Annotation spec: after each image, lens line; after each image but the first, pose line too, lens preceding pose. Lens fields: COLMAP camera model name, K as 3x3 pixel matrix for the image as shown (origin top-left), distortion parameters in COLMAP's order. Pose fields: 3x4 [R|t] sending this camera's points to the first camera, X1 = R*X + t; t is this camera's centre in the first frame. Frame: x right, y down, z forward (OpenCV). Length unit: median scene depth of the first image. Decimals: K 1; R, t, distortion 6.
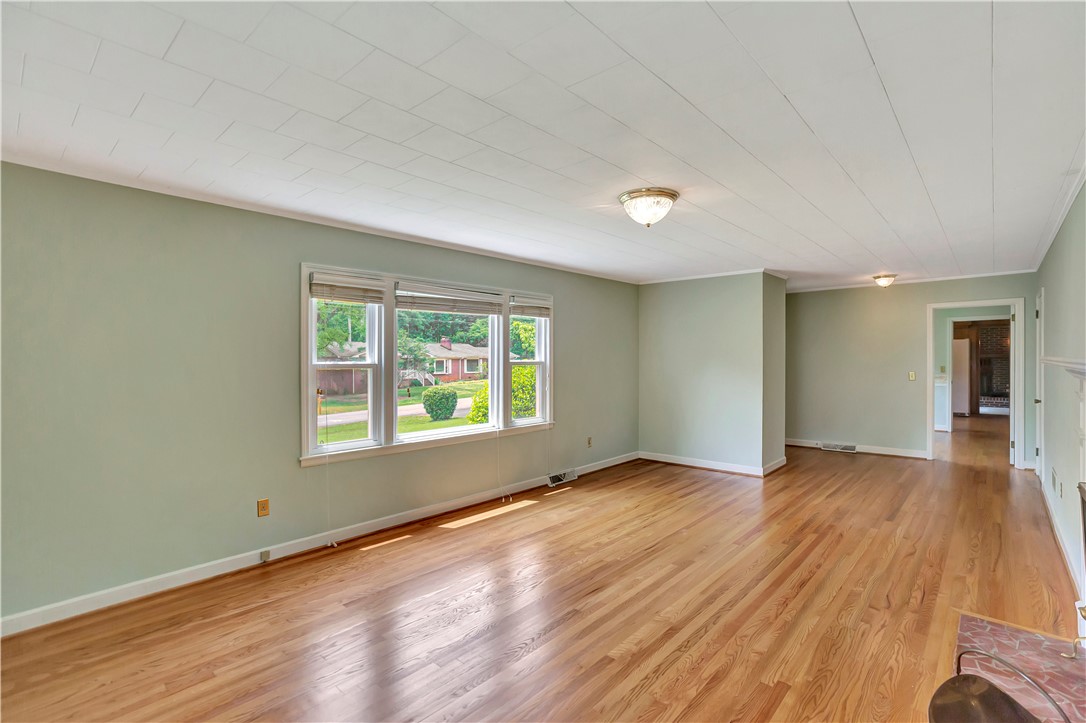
lens RADIAL K [[503.8, 0, 553.0], [0, 503.8, 358.2], [0, 0, 1]] dist [-0.028257, 0.020663]
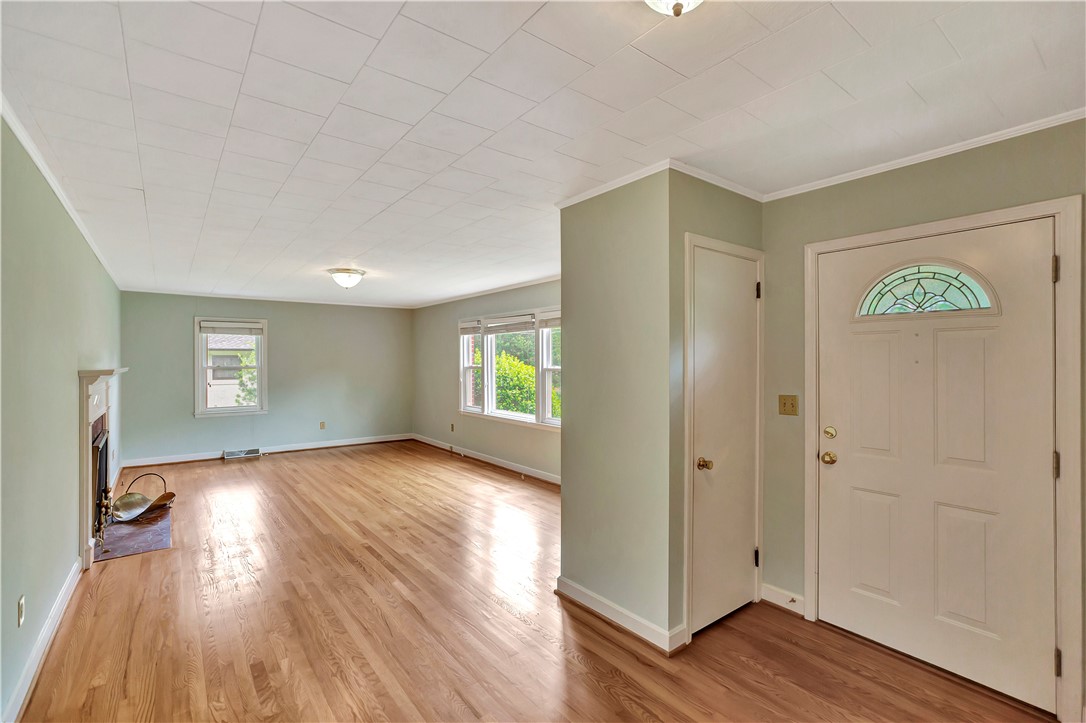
lens RADIAL K [[503.8, 0, 558.1], [0, 503.8, 355.8], [0, 0, 1]] dist [-0.028257, 0.020663]
pose [[-0.175693, -0.005388, -0.984430, 1.489481], [-0.002050, 0.999985, -0.005108, -0.022422], [0.984443, 0.001120, -0.175701, 1.716691]]
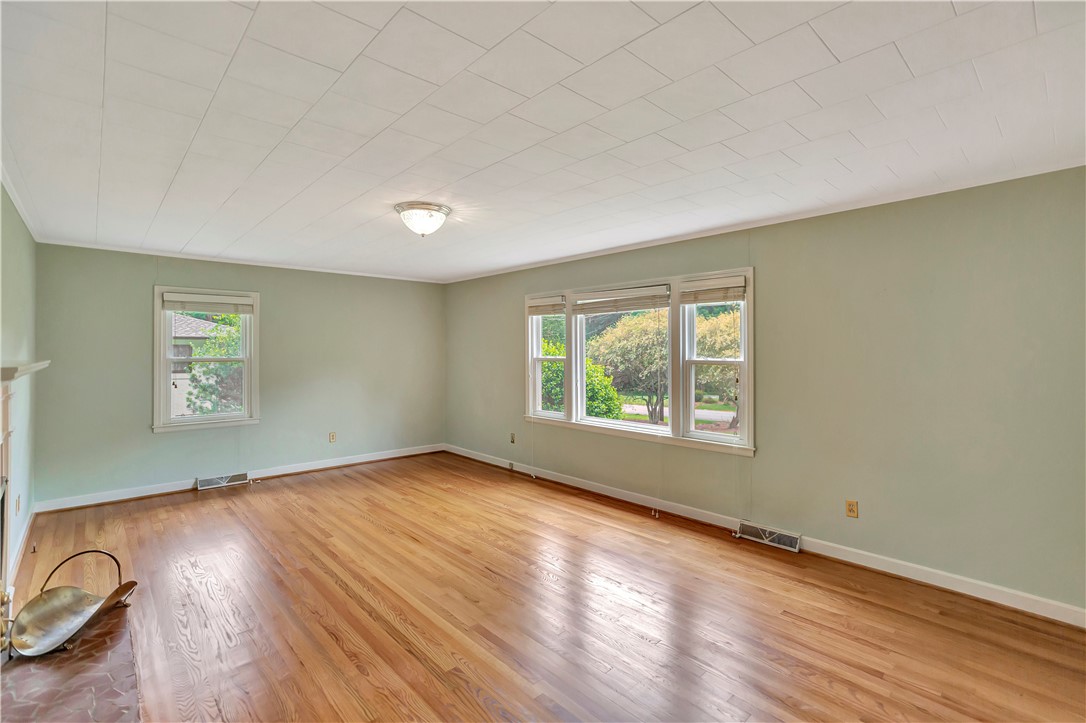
lens RADIAL K [[503.8, 0, 556.9], [0, 503.8, 343.4], [0, 0, 1]] dist [-0.028257, 0.020663]
pose [[-0.091042, -0.011896, -0.995776, 1.066077], [-0.002122, 0.999929, -0.011751, -0.014604], [0.995845, 0.001043, -0.091061, 1.189805]]
